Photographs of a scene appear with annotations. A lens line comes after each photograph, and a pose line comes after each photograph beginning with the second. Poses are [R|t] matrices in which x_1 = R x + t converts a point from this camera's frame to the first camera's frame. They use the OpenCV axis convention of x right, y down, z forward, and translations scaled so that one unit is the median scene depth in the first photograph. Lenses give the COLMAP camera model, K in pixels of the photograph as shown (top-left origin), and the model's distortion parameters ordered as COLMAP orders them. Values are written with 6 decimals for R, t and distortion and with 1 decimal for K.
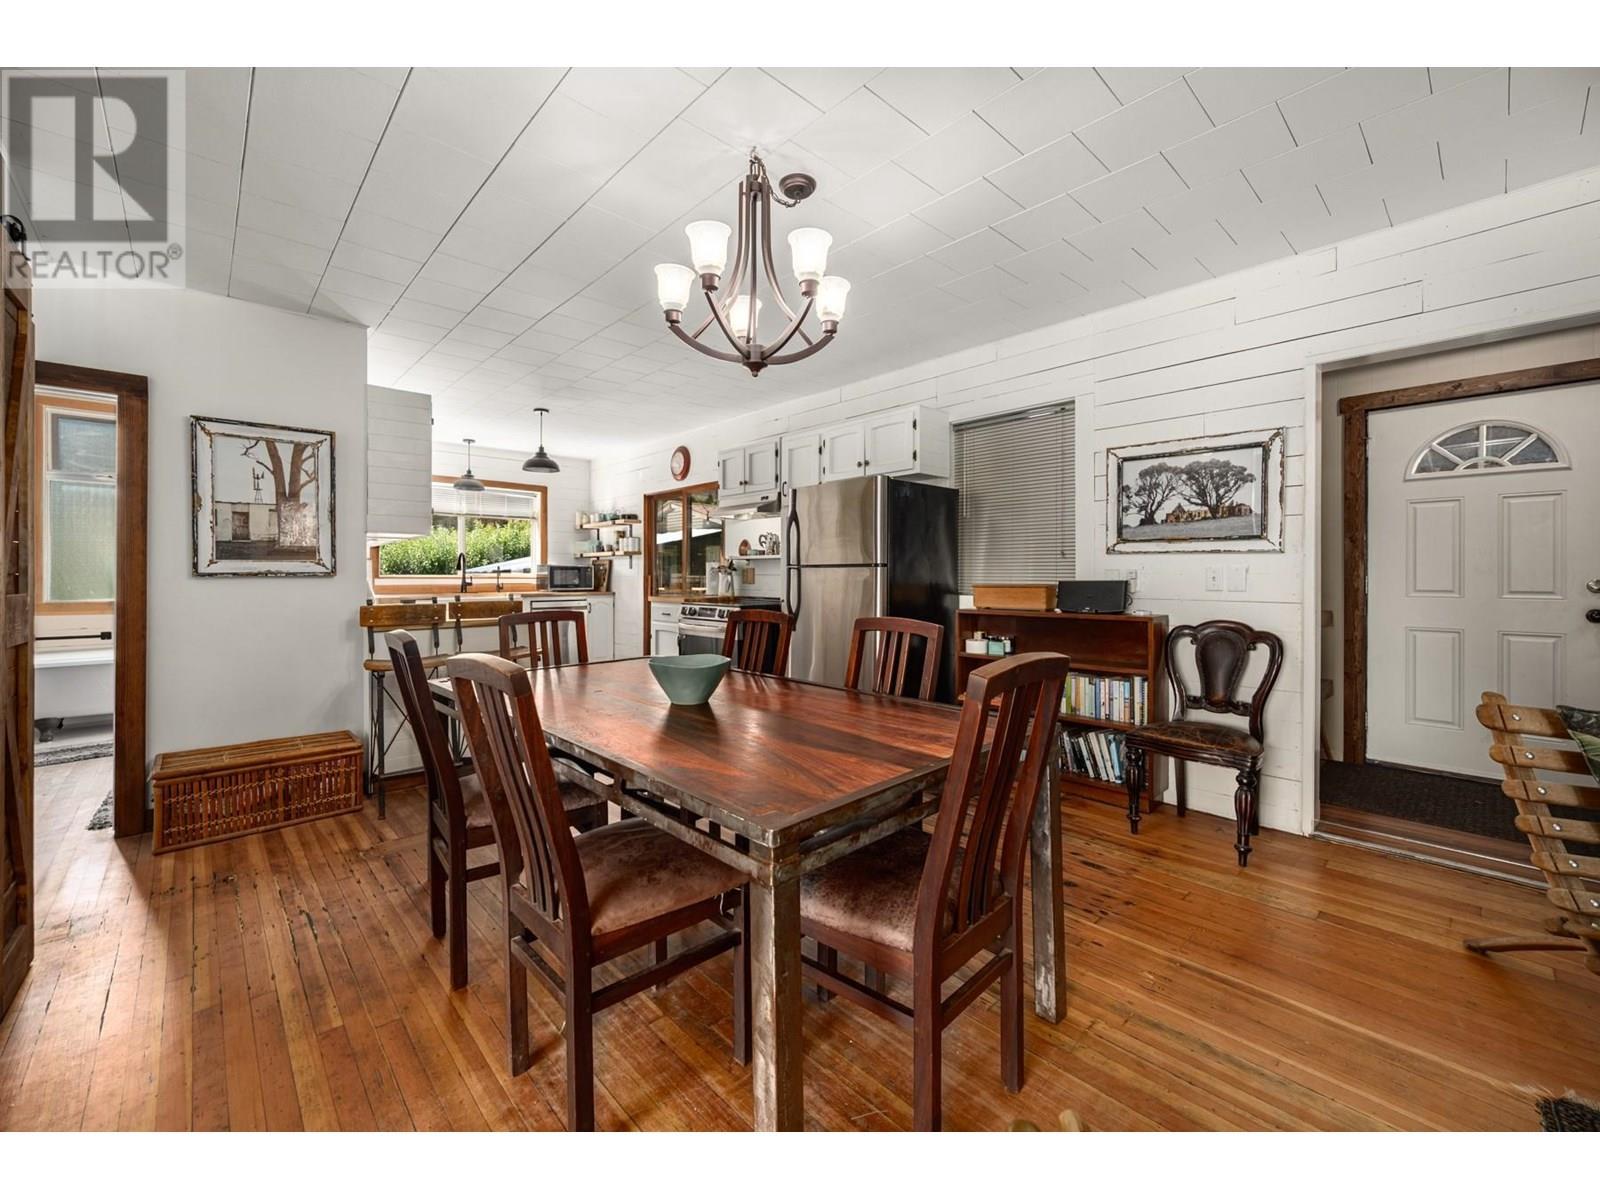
lens RADIAL K [[650.3, 0, 795.0], [0, 650.3, 573.6], [0, 0, 1]] dist [-0.000274, 0.000138]
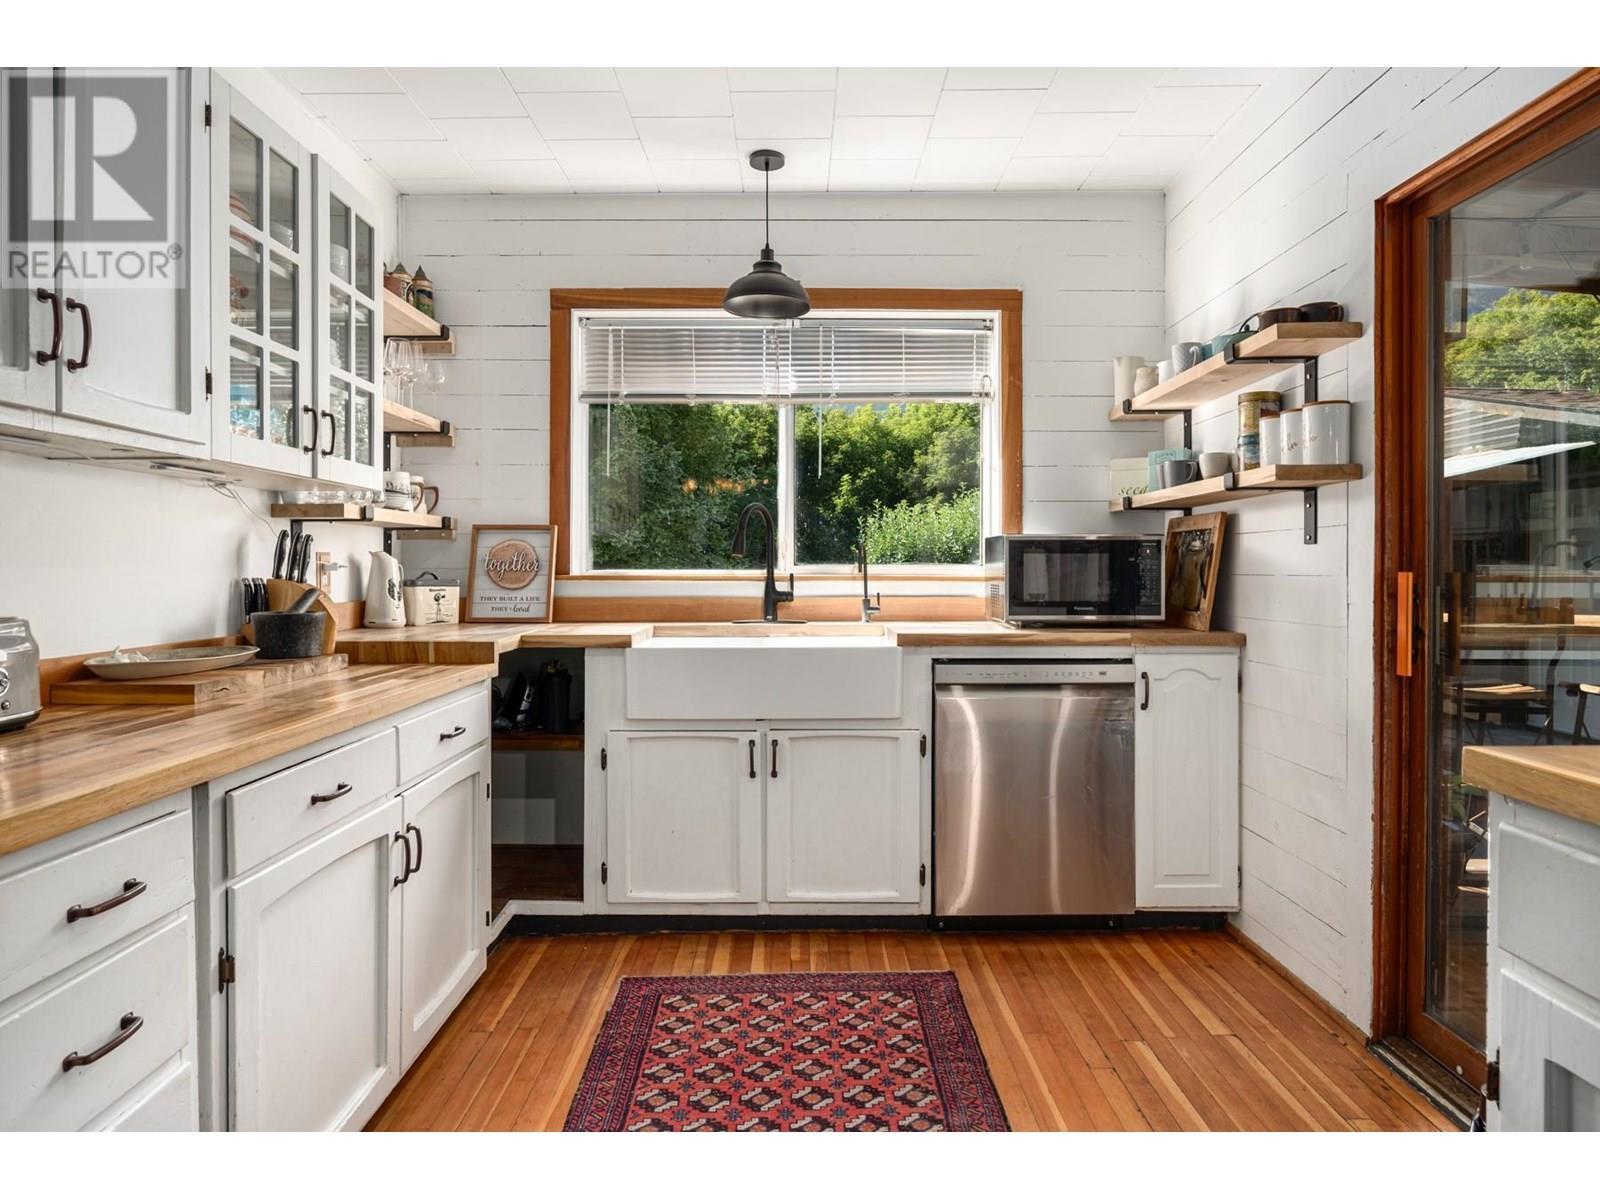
lens RADIAL K [[949.0, 0, 793.6], [0, 949.0, 574.6], [0, 0, 1]] dist [-0.000195, -0.001093]
pose [[0.727406, 0.001236, -0.686206, -0.198656], [0.002306, 0.999988, 0.004246, 0.002955], [0.686204, -0.004671, 0.727394, 0.806859]]
